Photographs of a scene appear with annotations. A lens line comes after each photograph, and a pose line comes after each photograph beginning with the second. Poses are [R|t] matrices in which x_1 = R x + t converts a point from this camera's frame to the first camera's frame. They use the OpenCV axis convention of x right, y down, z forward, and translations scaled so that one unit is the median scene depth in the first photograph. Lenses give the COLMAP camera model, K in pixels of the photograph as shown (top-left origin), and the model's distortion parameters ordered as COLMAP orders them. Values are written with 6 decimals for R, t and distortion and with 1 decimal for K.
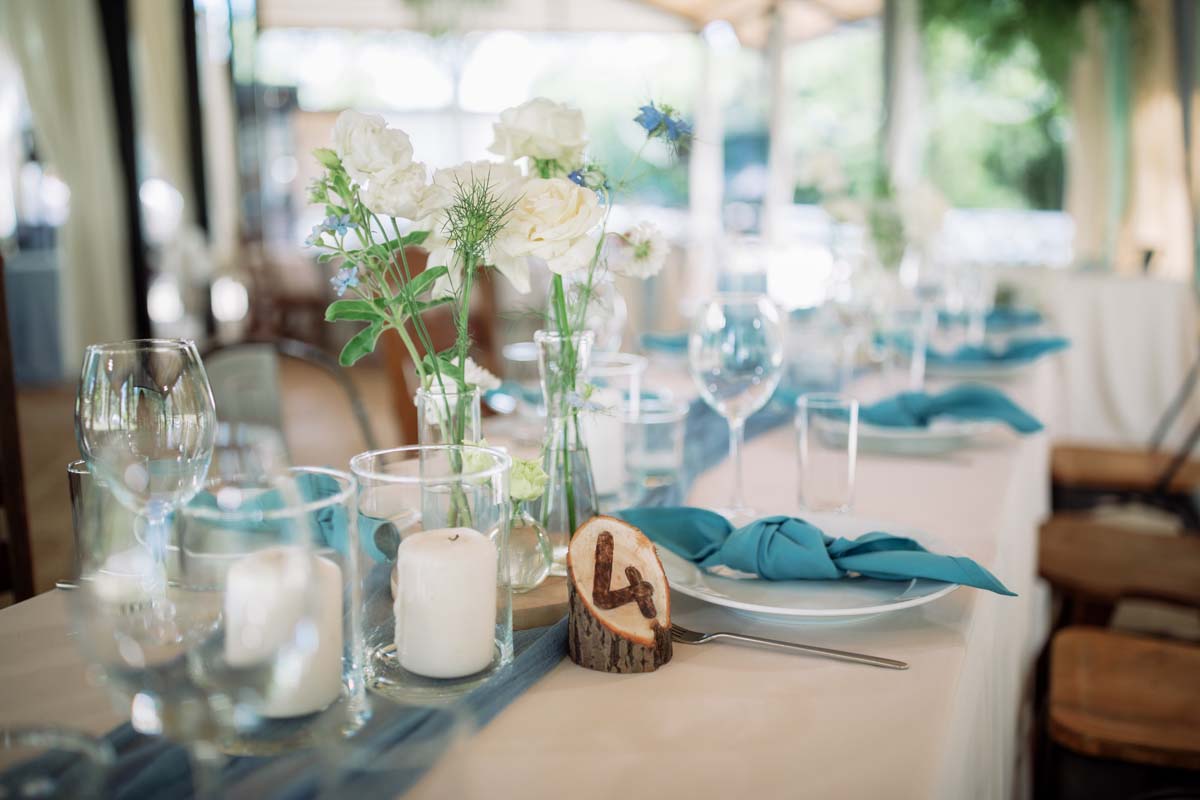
lens RADIAL K [[1162.1, 0, 600.0], [0, 1162.1, 400.0], [0, 0, 1]] dist [-0.010898, -0.014820]
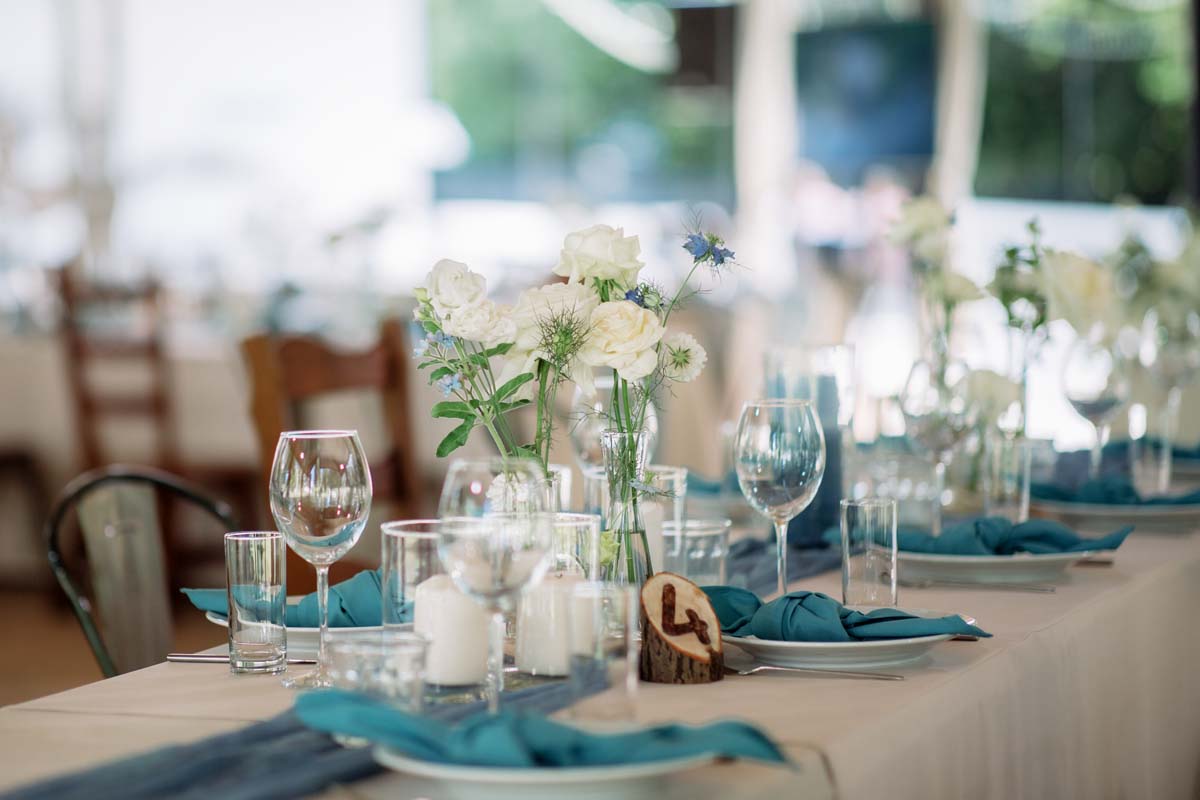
lens RADIAL K [[3017.0, 0, 600.0], [0, 3017.0, 400.0], [0, 0, 1]] dist [0.134247, -0.508548]
pose [[0.999328, -0.000793, 0.036641, -0.193340], [0.004434, 0.995038, -0.099395, 0.245135], [-0.036380, 0.099490, 0.994373, -2.313932]]
